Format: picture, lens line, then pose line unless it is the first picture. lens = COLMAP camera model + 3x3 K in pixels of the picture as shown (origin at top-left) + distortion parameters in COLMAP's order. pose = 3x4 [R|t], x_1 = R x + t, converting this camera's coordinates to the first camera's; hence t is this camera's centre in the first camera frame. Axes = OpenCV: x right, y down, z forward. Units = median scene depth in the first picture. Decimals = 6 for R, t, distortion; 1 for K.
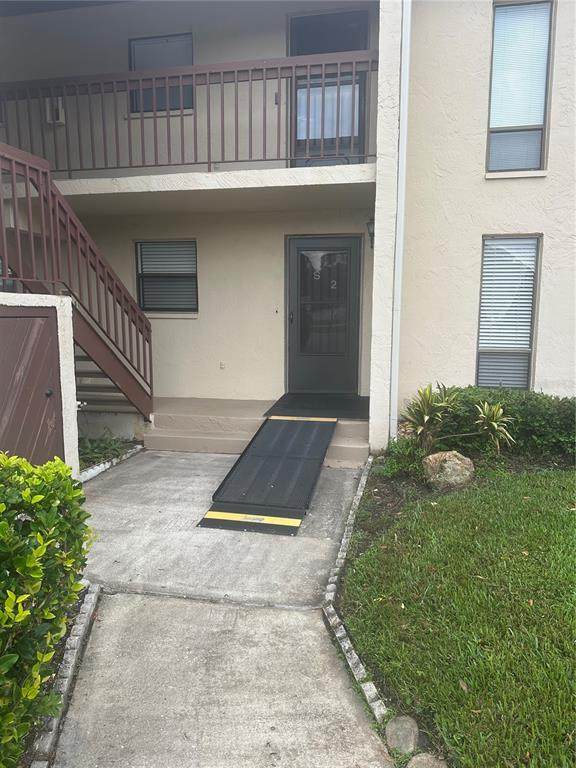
lens RADIAL K [[537.3, 0, 288.0], [0, 537.3, 384.0], [0, 0, 1]] dist [0.076684, -0.141486]
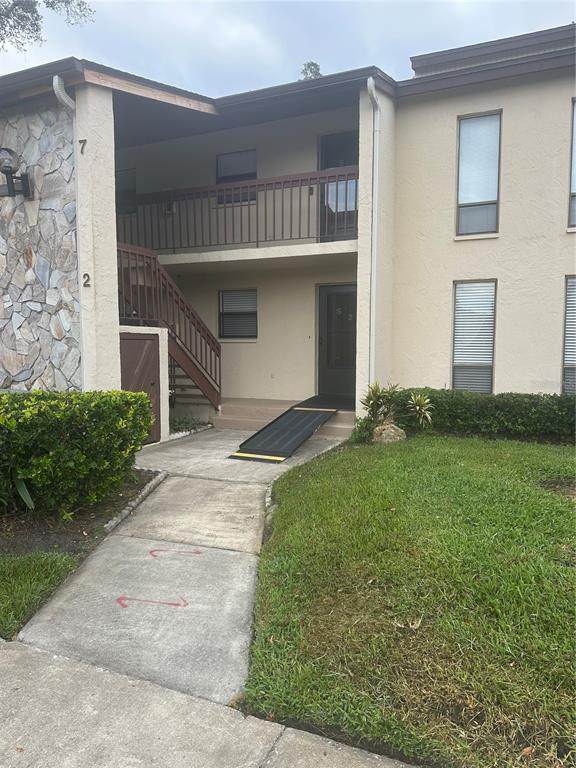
lens RADIAL K [[537.3, 0, 288.0], [0, 537.3, 384.0], [0, 0, 1]] dist [0.076684, -0.141486]
pose [[0.977603, 0.012335, -0.210098, 0.261804], [-0.024051, 0.998289, -0.053300, 0.076060], [0.209081, 0.057159, 0.976226, -0.450499]]
